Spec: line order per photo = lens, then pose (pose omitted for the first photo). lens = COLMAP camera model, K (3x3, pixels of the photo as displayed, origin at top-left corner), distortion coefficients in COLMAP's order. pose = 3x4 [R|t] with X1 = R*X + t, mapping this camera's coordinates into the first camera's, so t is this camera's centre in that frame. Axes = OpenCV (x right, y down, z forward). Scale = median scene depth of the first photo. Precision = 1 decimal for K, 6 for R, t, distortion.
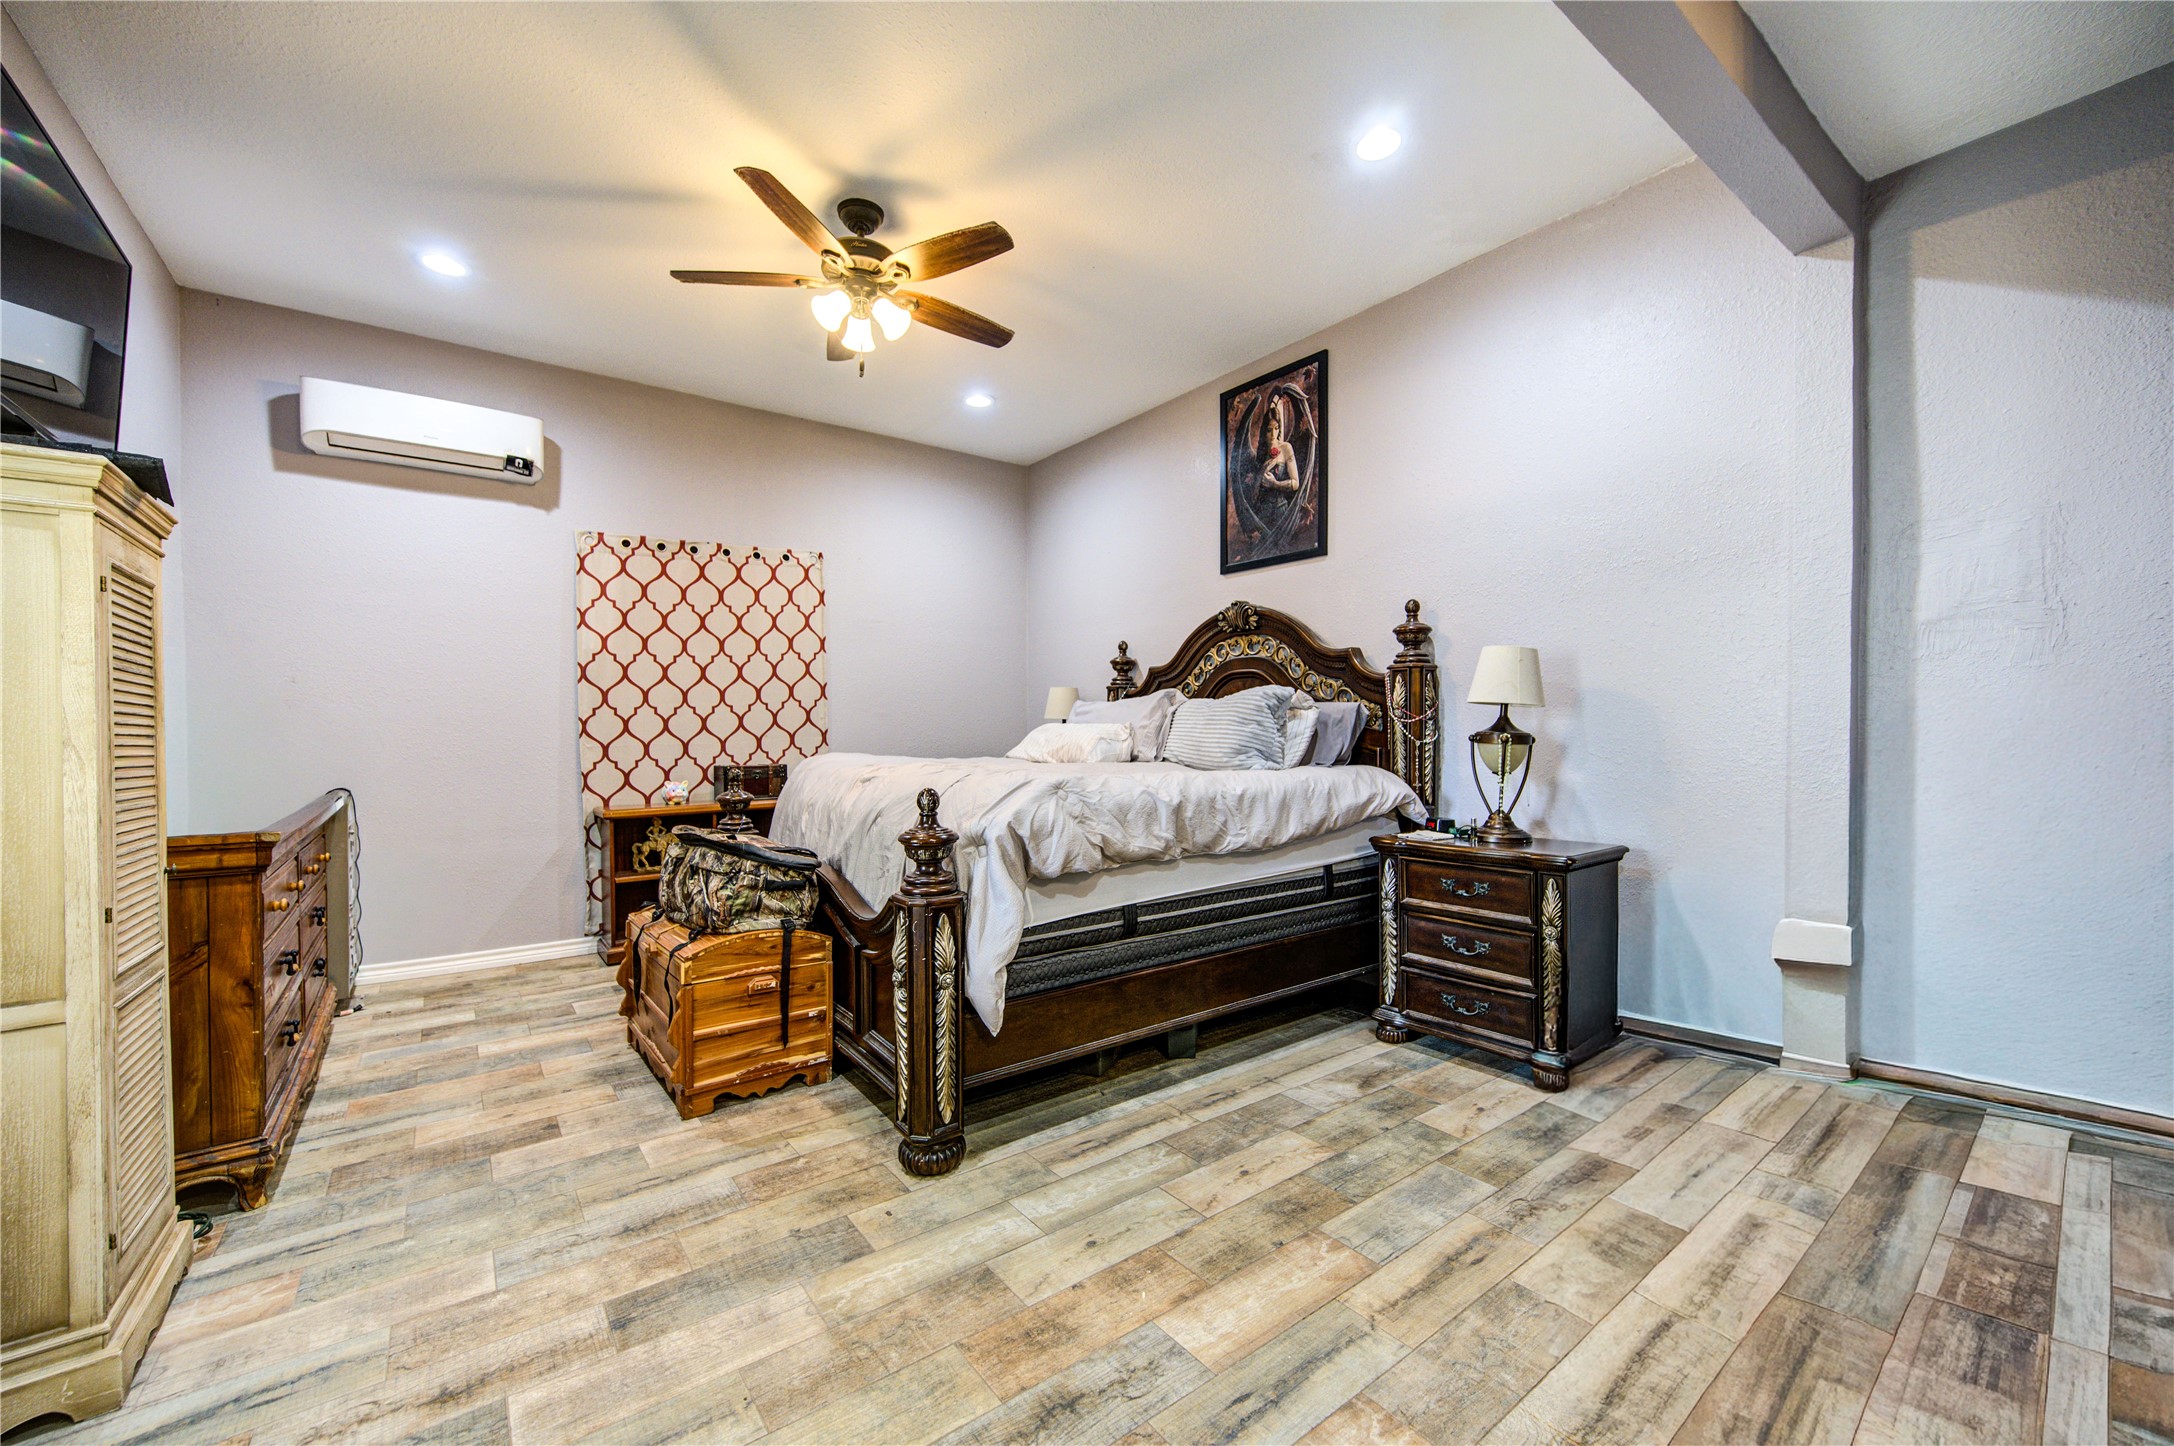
lens RADIAL K [[844.5, 0, 1081.4], [0, 844.5, 732.2], [0, 0, 1]] dist [0.004853, -0.001205]
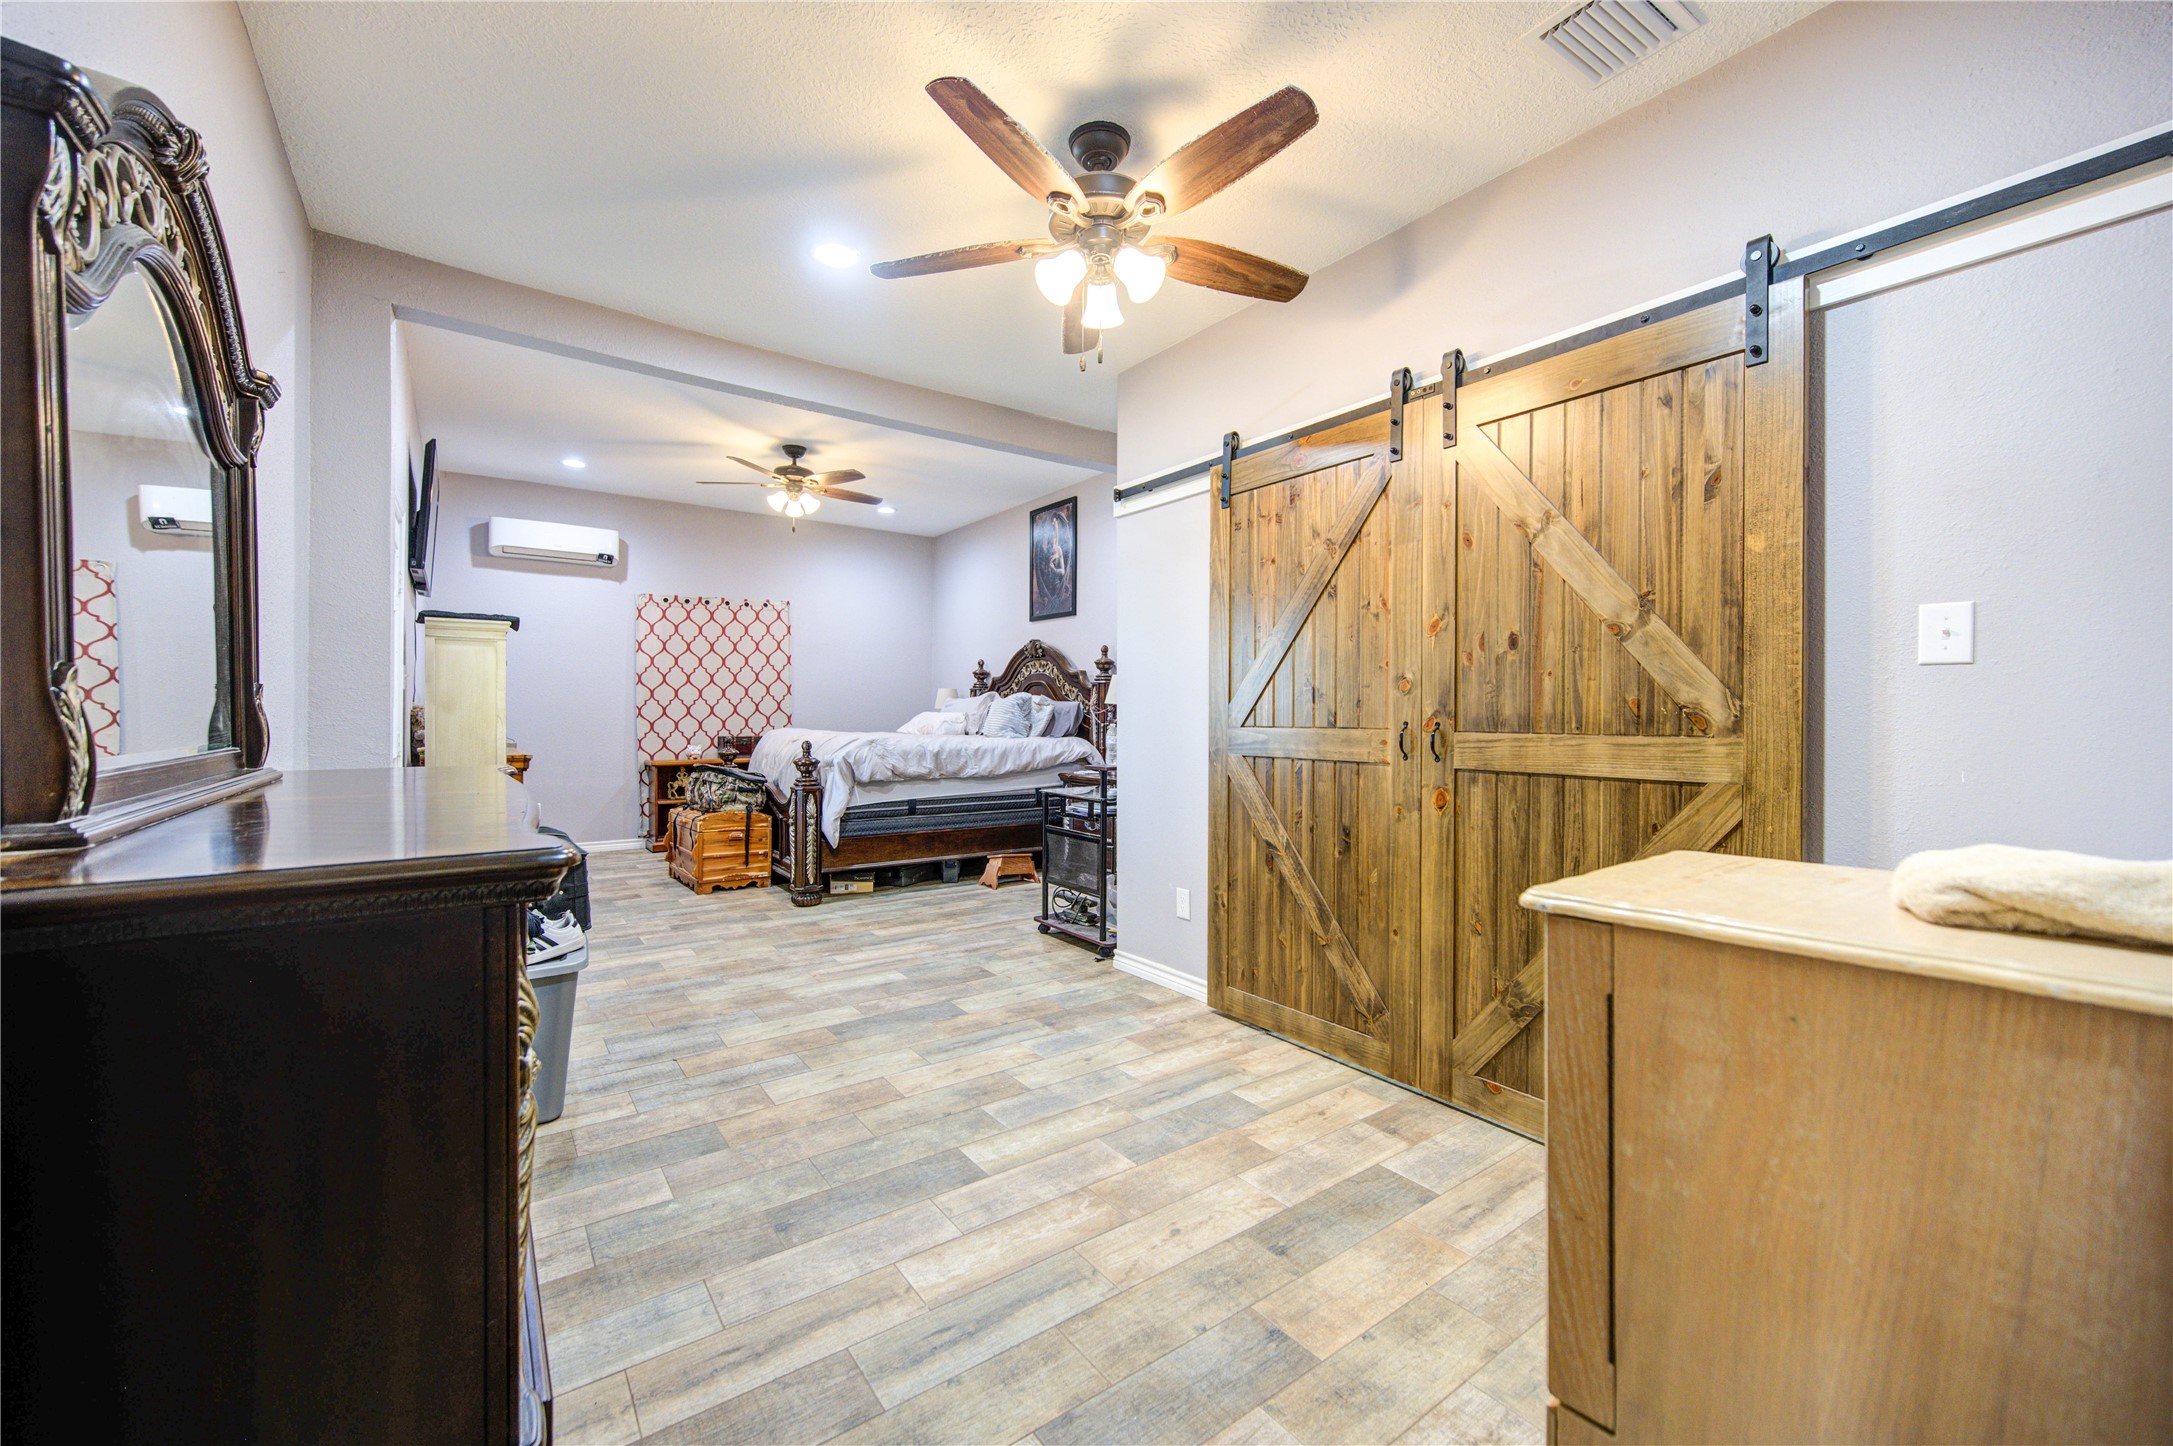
lens RADIAL K [[844.2, 0, 1087.7], [0, 844.2, 708.6], [0, 0, 1]] dist [0.004853, -0.001205]
pose [[0.999947, 0.009048, -0.004928, 0.373804], [-0.009105, 0.999891, -0.011584, -0.000770], [0.004823, 0.011628, 0.999921, -0.816263]]
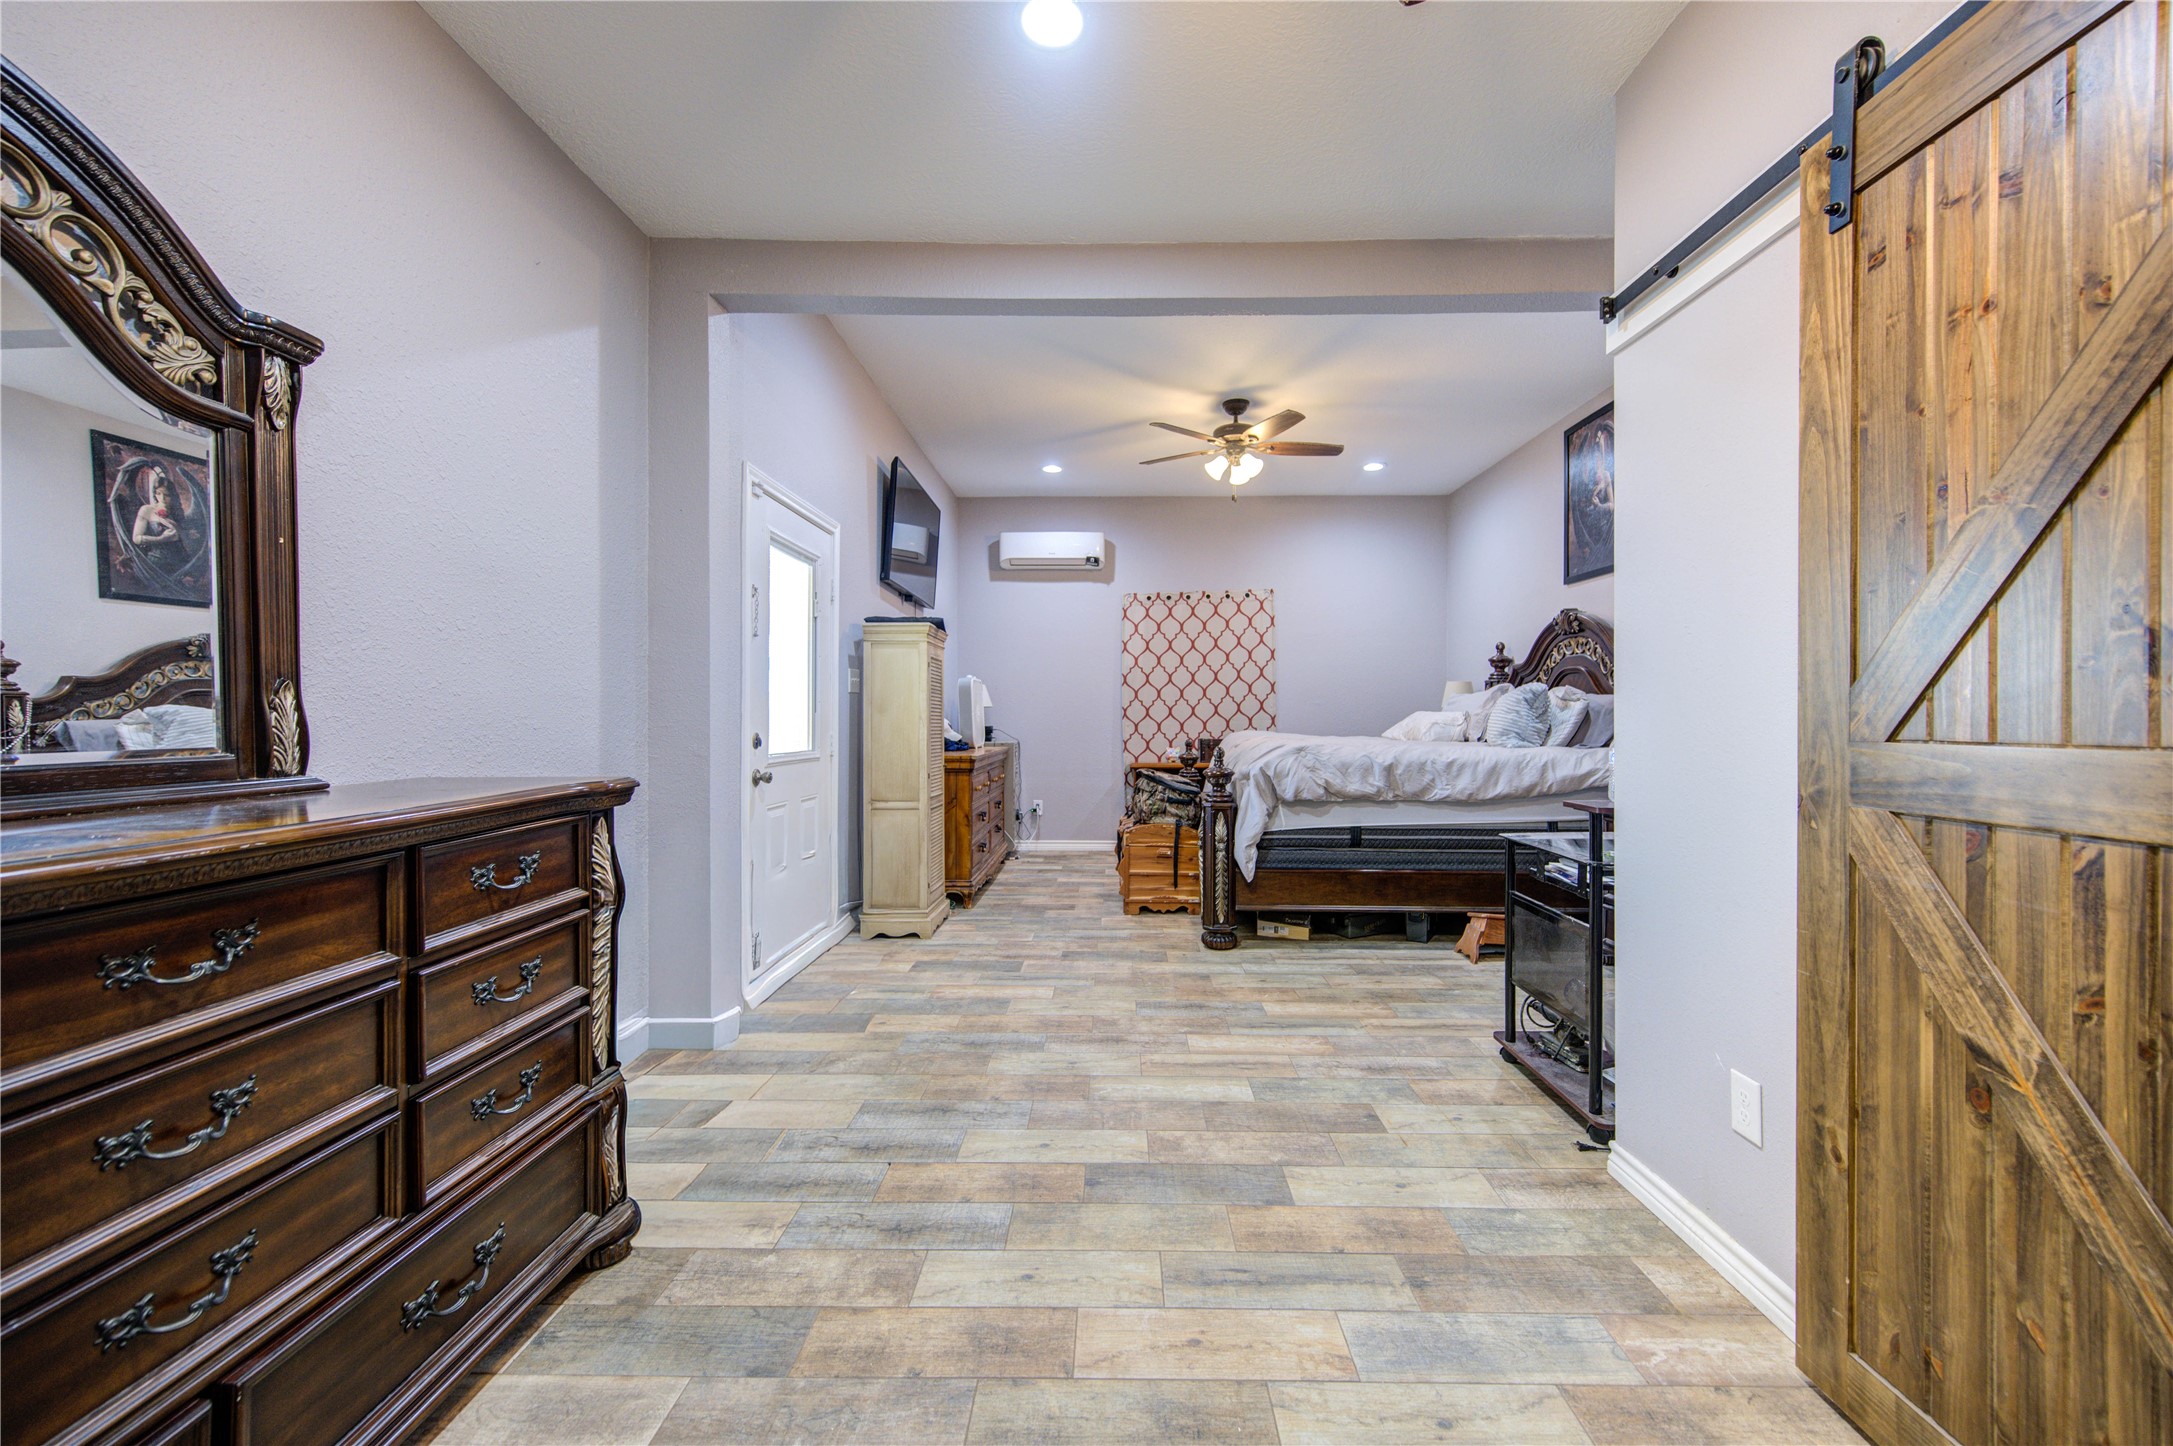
lens RADIAL K [[844.2, 0, 1126.7], [0, 844.2, 713.1], [0, 0, 1]] dist [0.004853, -0.001205]
pose [[0.804651, 0.004365, -0.593732, 0.487567], [-0.006609, 0.999977, -0.001605, -0.002986], [0.593711, 0.005215, 0.804662, -0.403302]]
